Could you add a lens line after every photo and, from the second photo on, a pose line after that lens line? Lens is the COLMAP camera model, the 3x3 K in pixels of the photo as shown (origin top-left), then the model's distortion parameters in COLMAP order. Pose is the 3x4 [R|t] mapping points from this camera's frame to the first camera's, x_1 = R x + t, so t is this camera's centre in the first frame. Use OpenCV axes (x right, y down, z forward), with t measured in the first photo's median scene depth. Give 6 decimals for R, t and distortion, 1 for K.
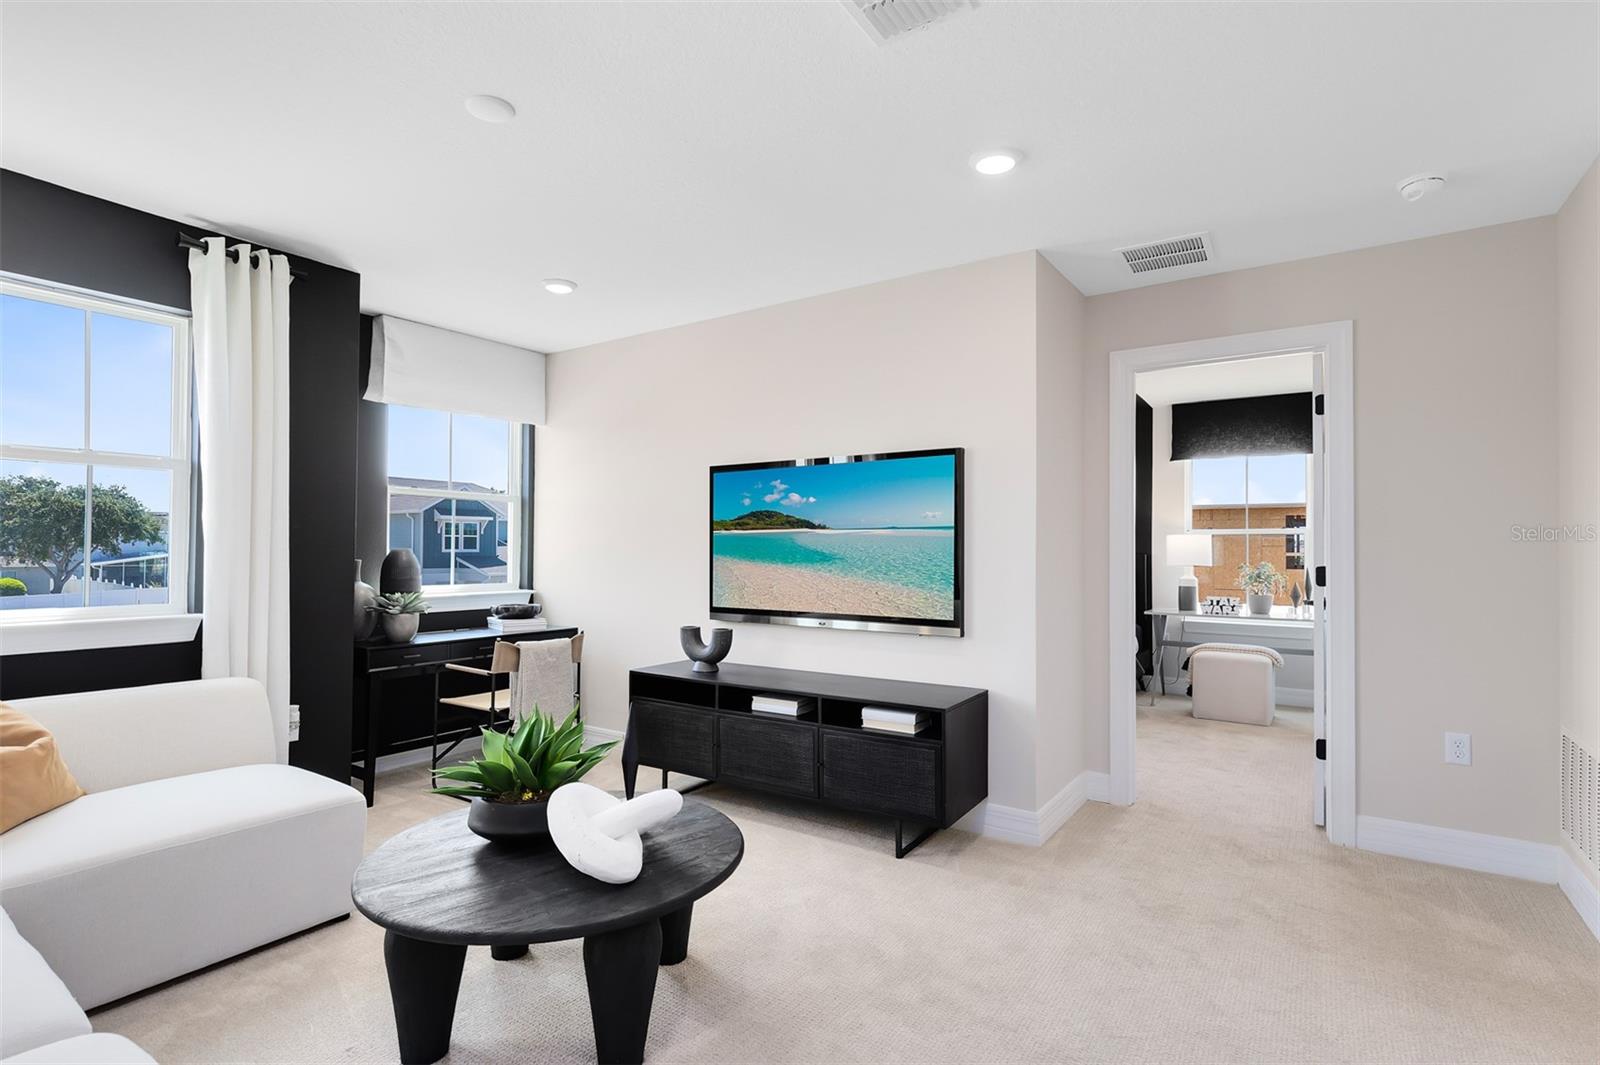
lens RADIAL K [[790.5, 0, 802.8], [0, 790.5, 538.7], [0, 0, 1]] dist [0.000200, -0.000376]
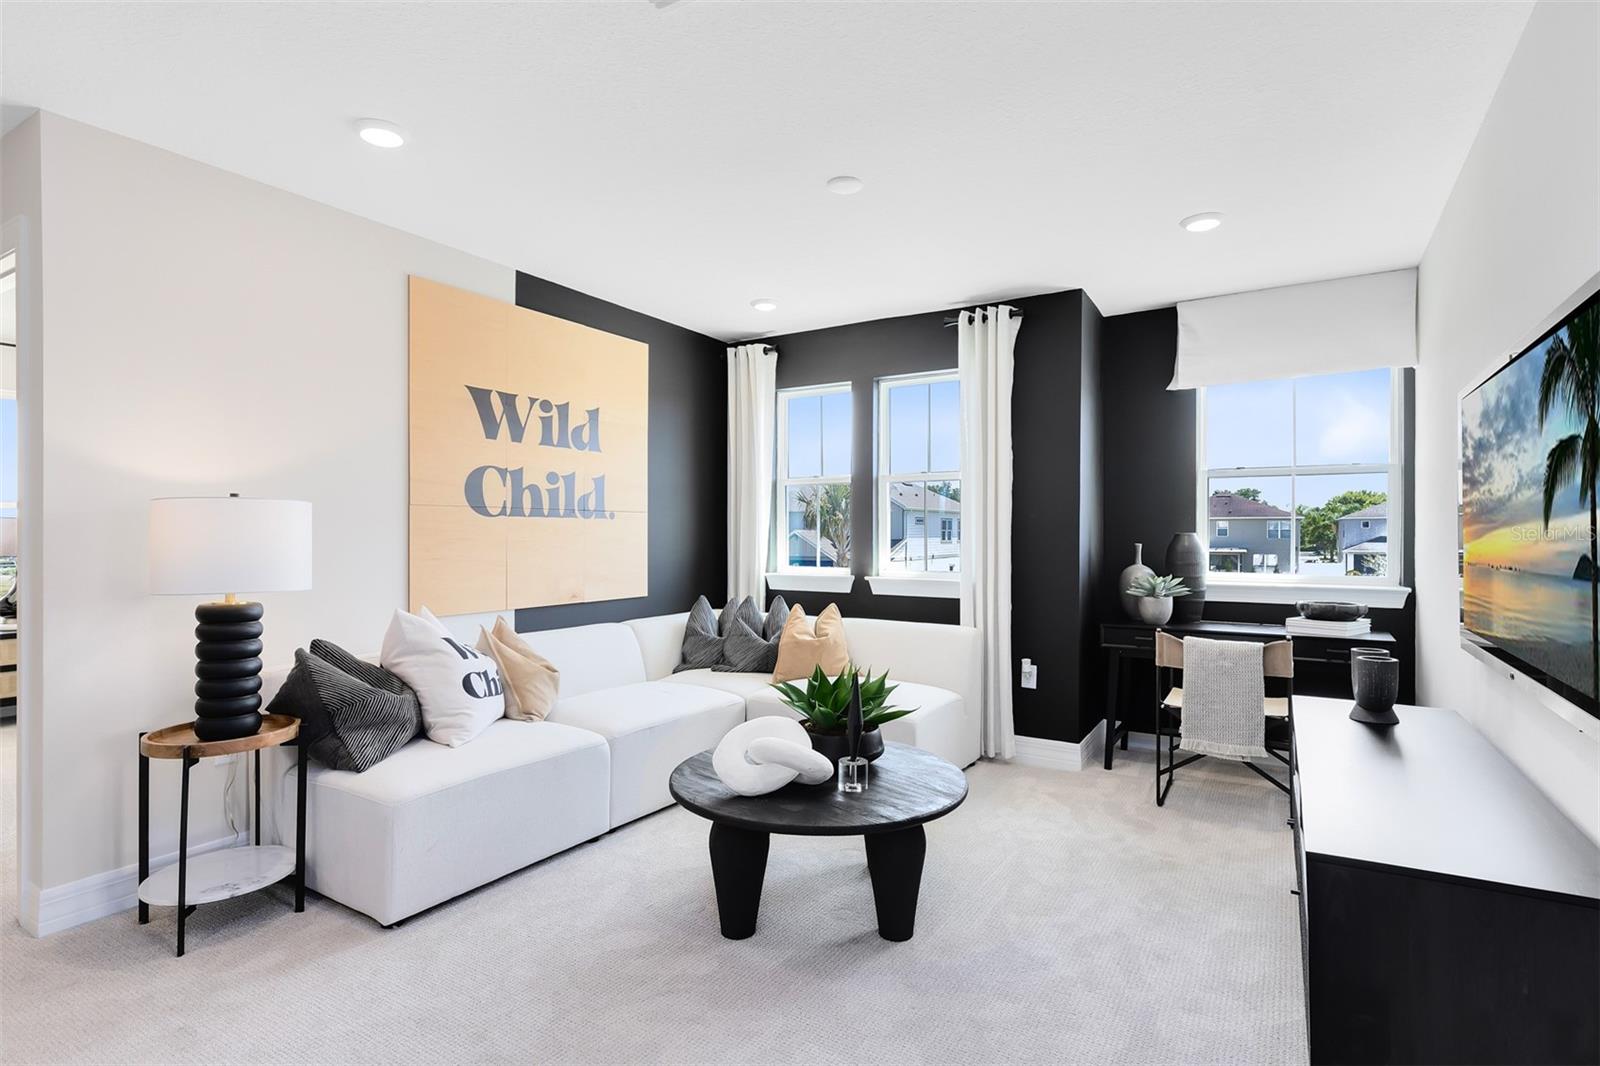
lens RADIAL K [[790.5, 0, 802.8], [0, 790.5, 539.2], [0, 0, 1]] dist [0.000200, -0.000376]
pose [[0.030286, 0.003888, -0.999534, 0.538416], [0.014439, 0.999886, 0.004327, 0.009558], [0.999437, -0.014563, 0.030226, 0.555400]]
